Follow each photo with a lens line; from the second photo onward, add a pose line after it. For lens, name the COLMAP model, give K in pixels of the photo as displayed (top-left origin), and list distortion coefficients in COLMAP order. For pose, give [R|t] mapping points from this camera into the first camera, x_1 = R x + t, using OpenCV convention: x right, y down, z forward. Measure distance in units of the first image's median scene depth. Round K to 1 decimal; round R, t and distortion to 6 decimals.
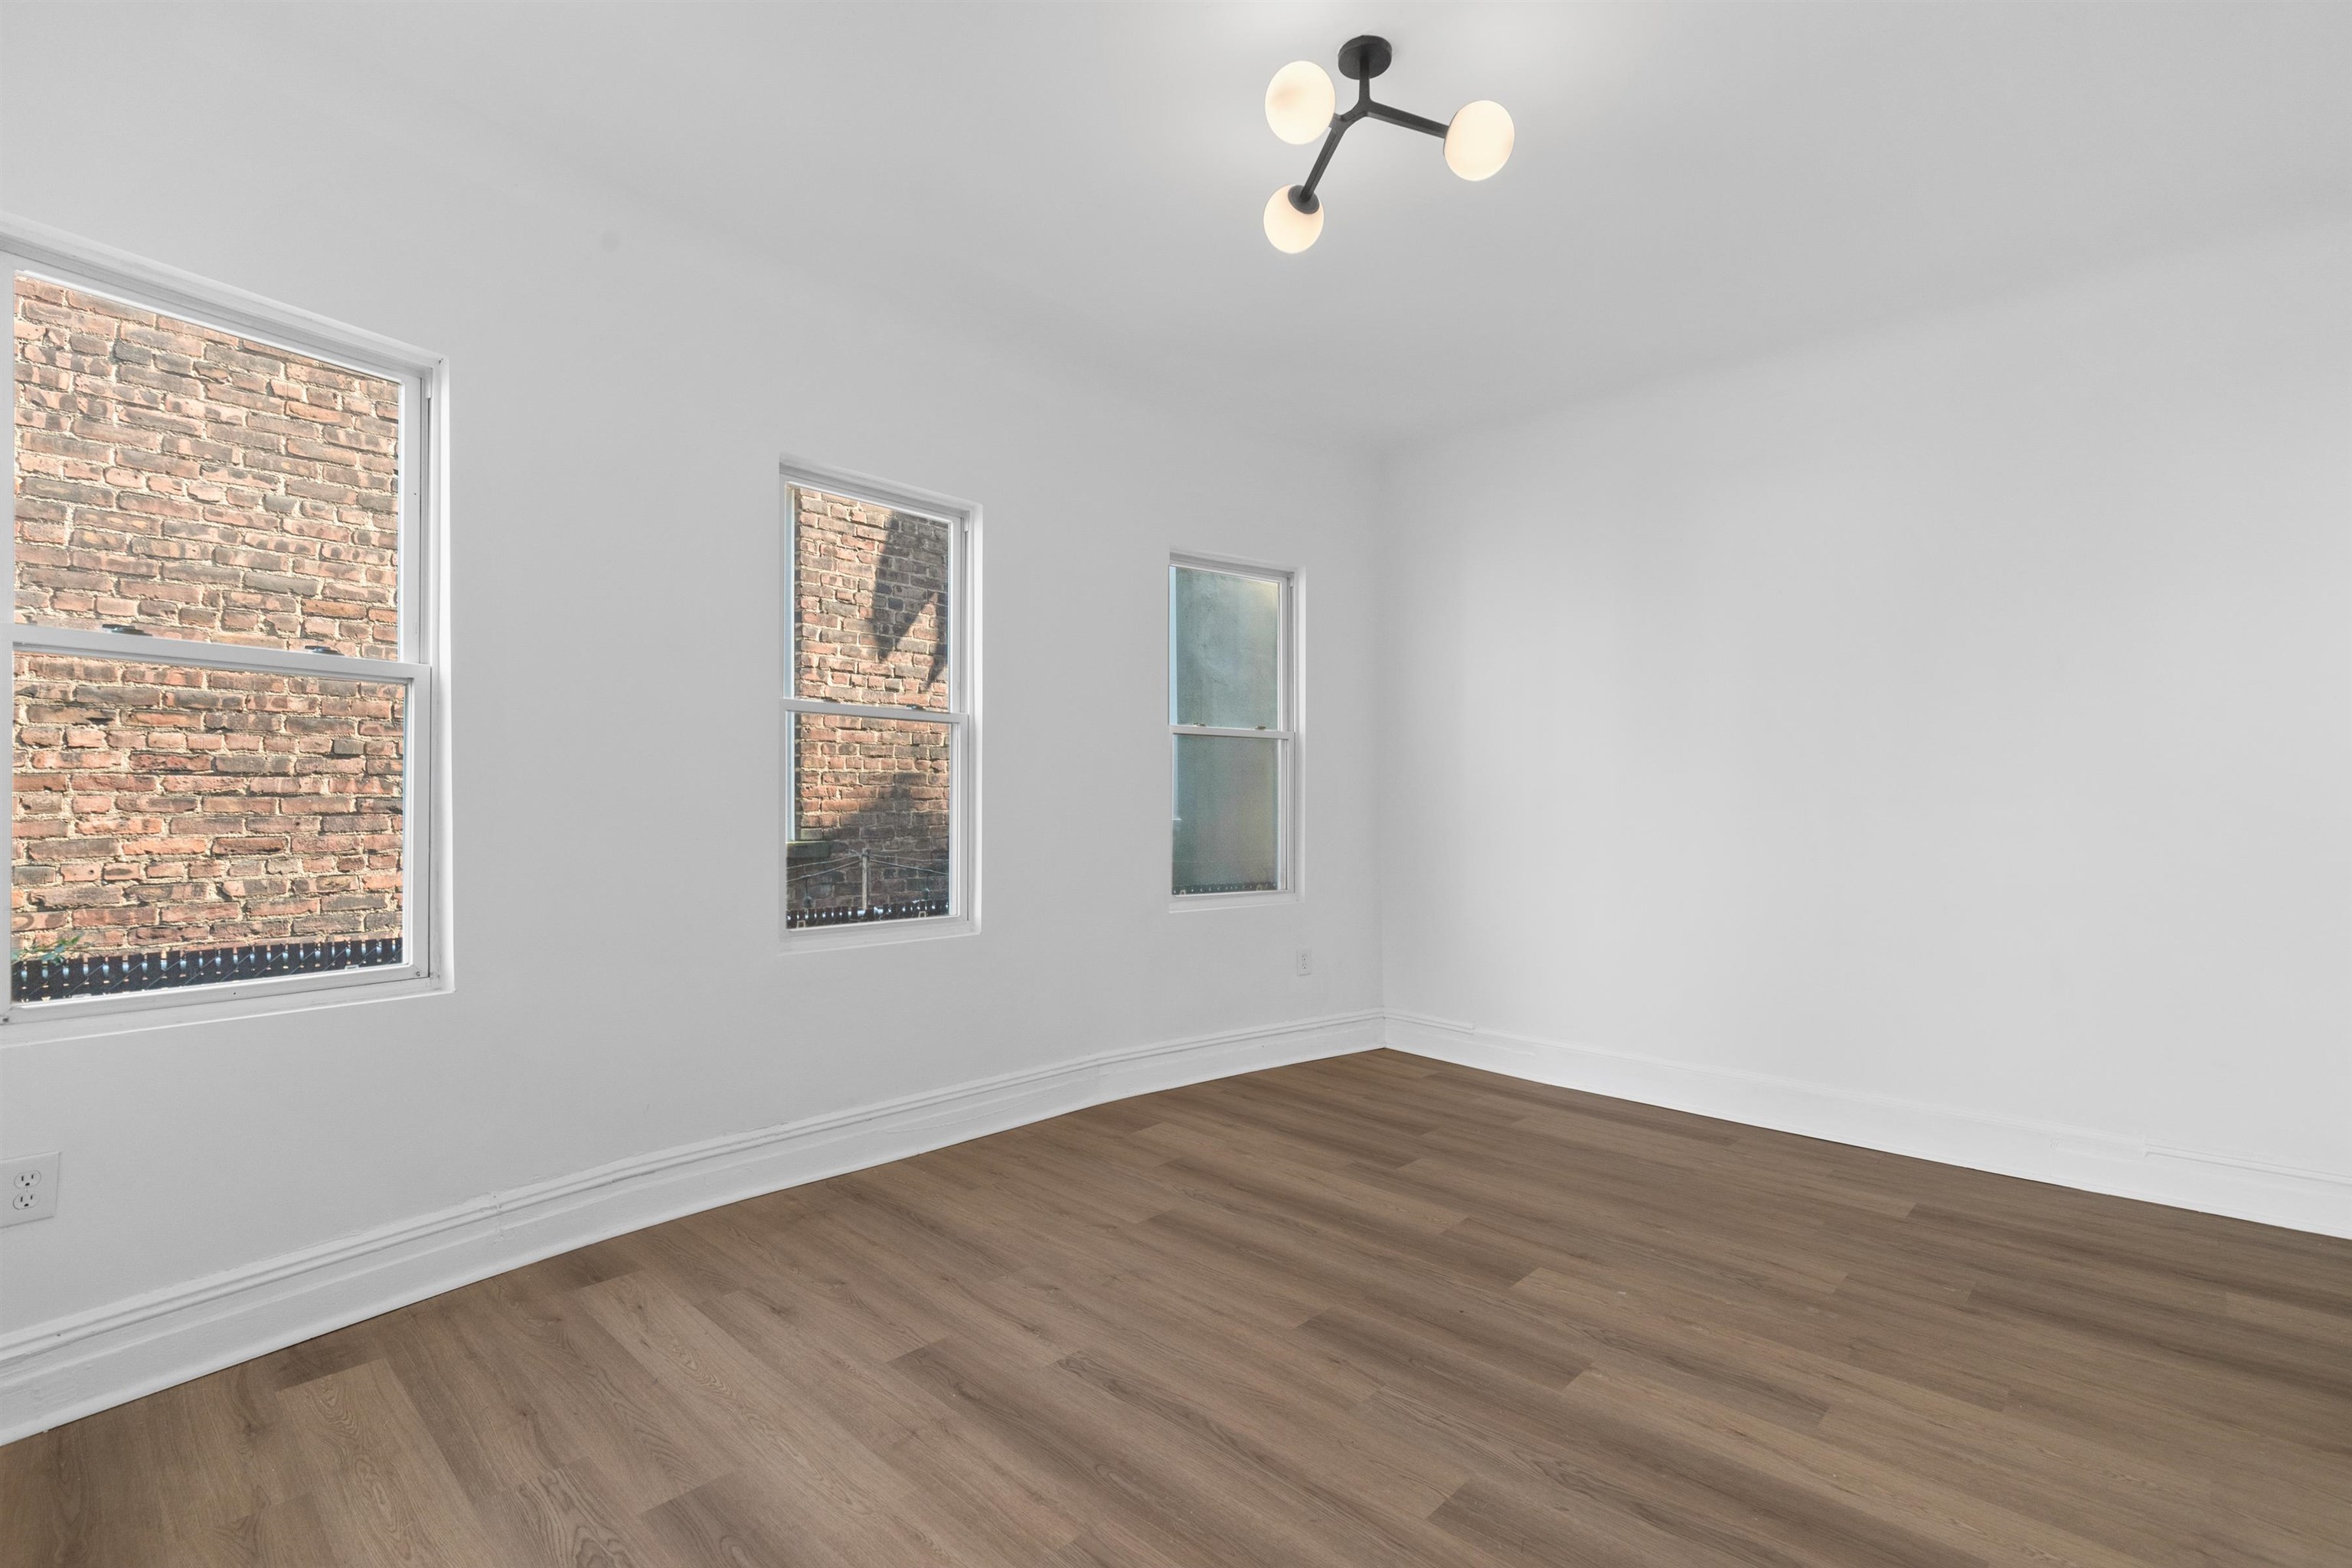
lens RADIAL K [[1059.6, 0, 1174.5], [0, 1059.6, 800.3], [0, 0, 1]] dist [0.010089, -0.000434]
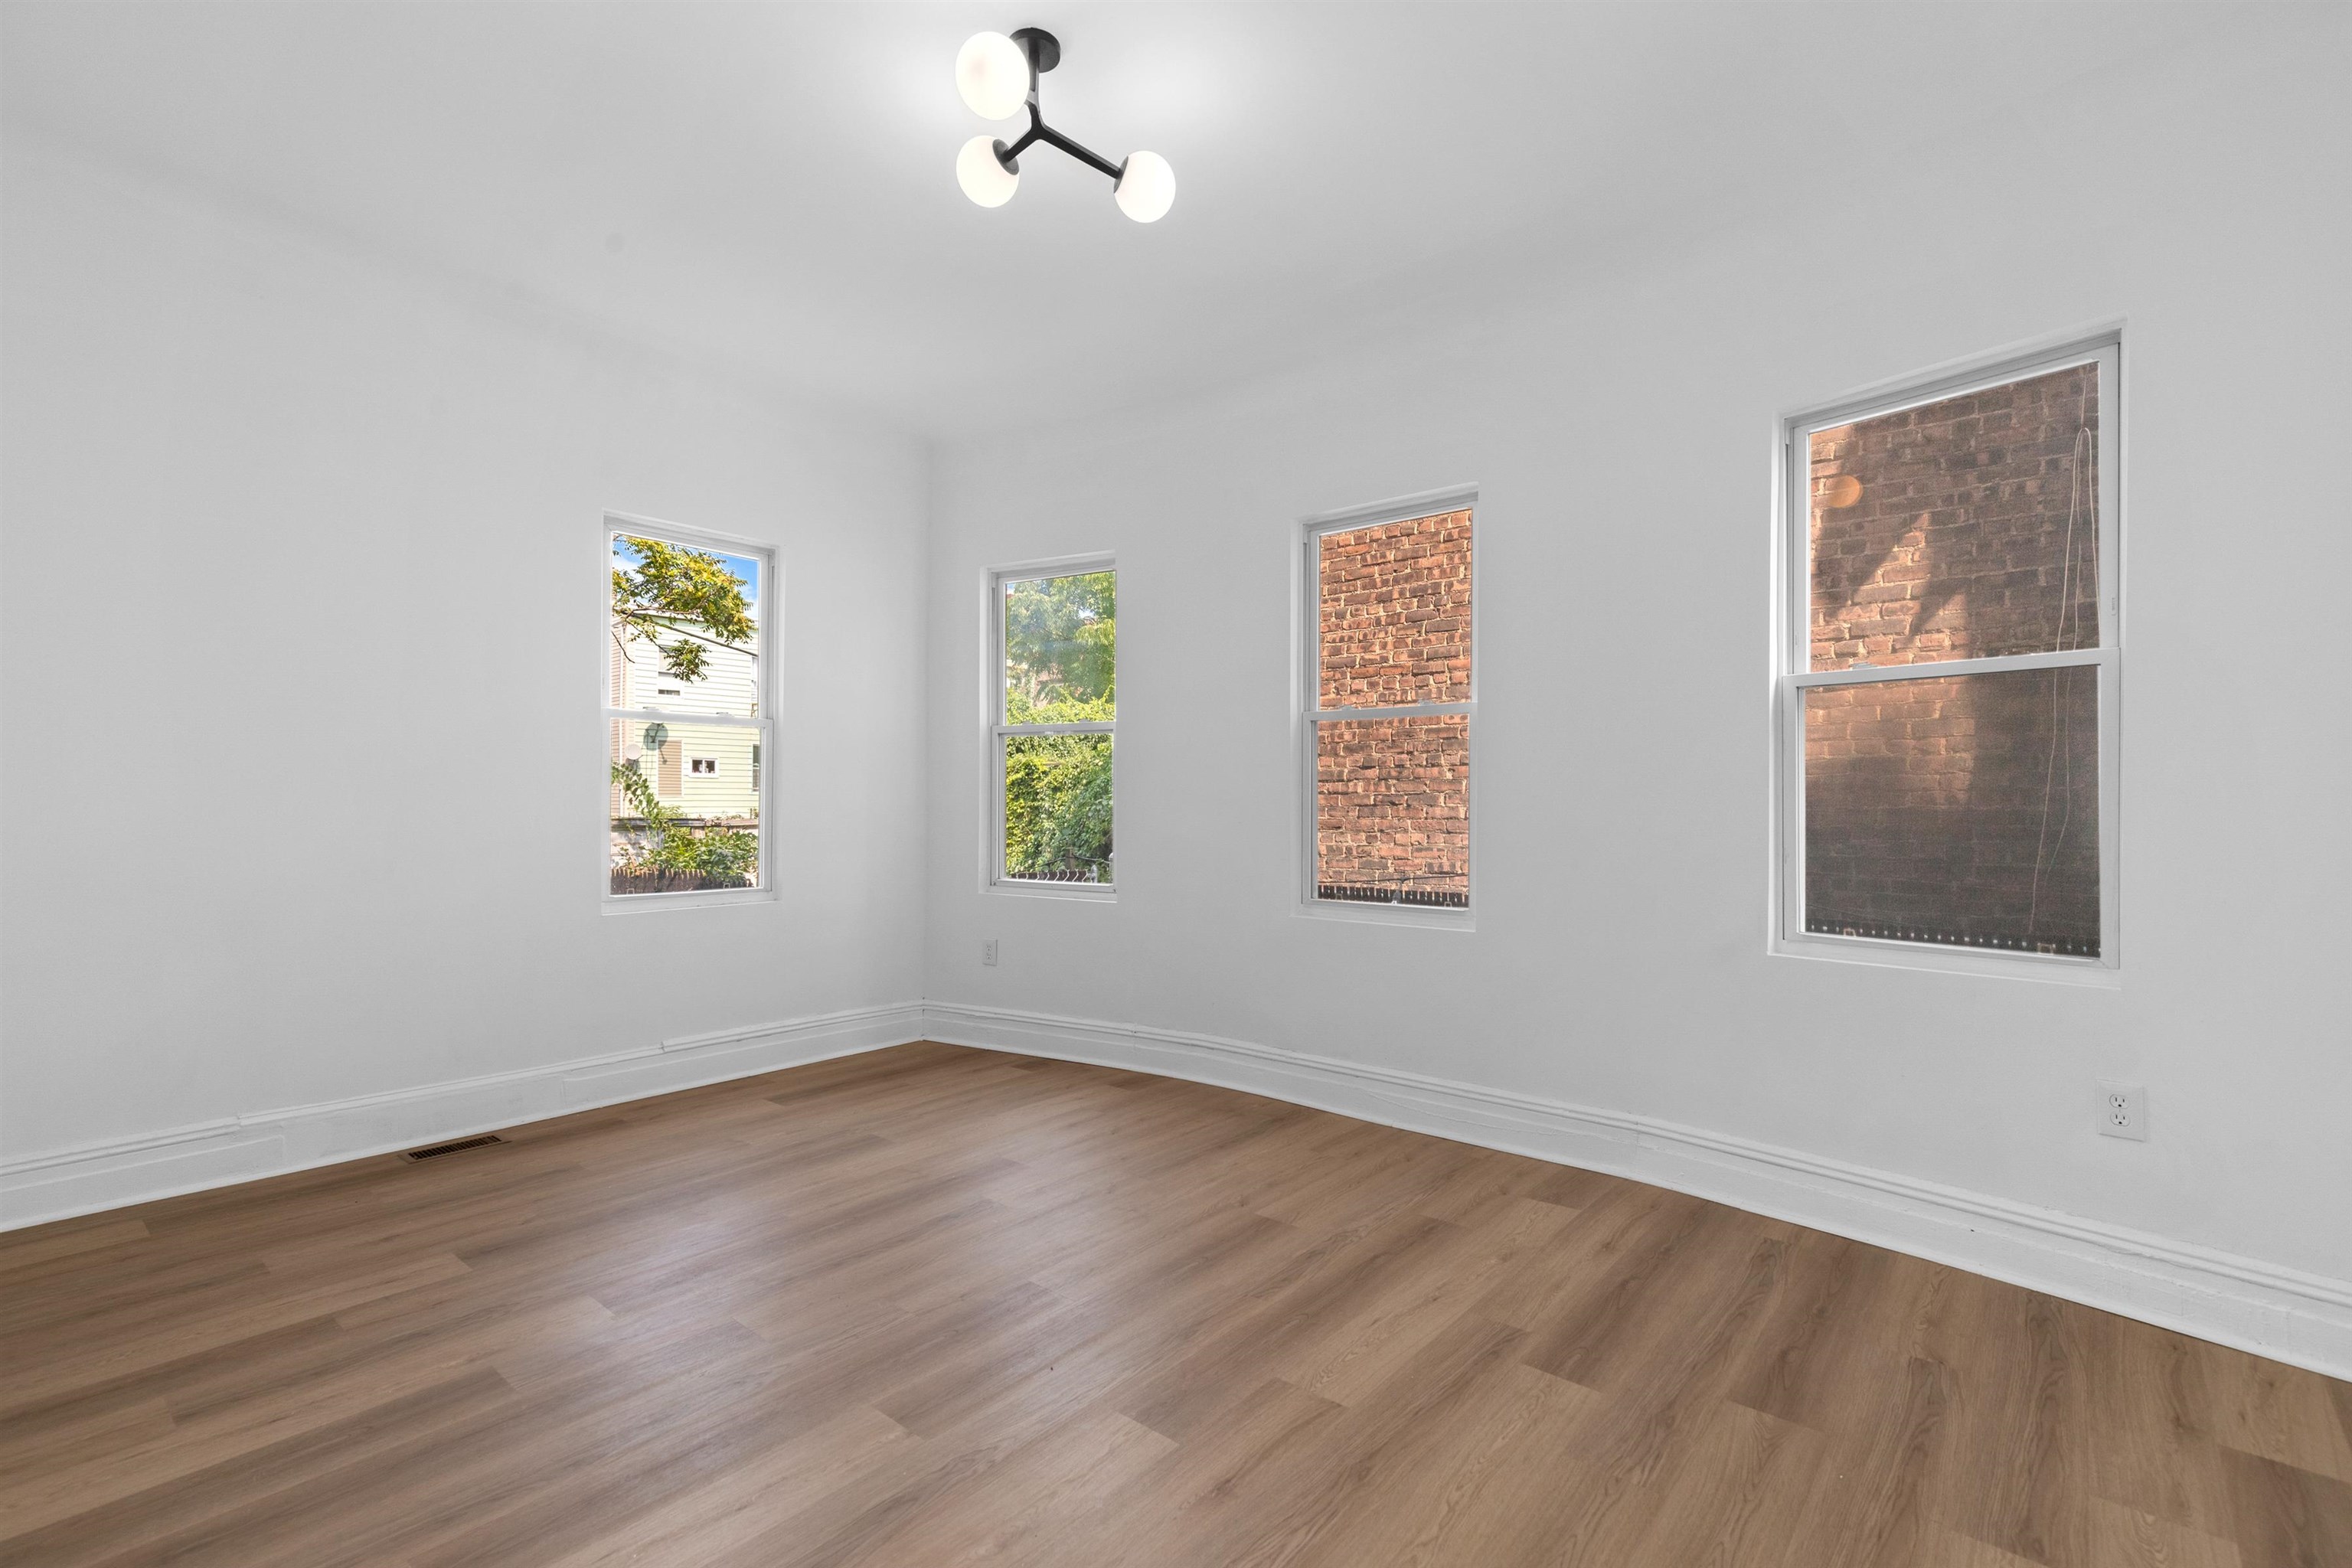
lens RADIAL K [[1038.8, 0, 1176.0], [0, 1038.8, 784.0], [0, 0, 1]] dist [0.010216, -0.000151]
pose [[0.069891, -0.018567, -0.997382, 0.699873], [0.003561, 0.999825, -0.018363, 0.008723], [0.997548, -0.002268, 0.069945, 0.635661]]
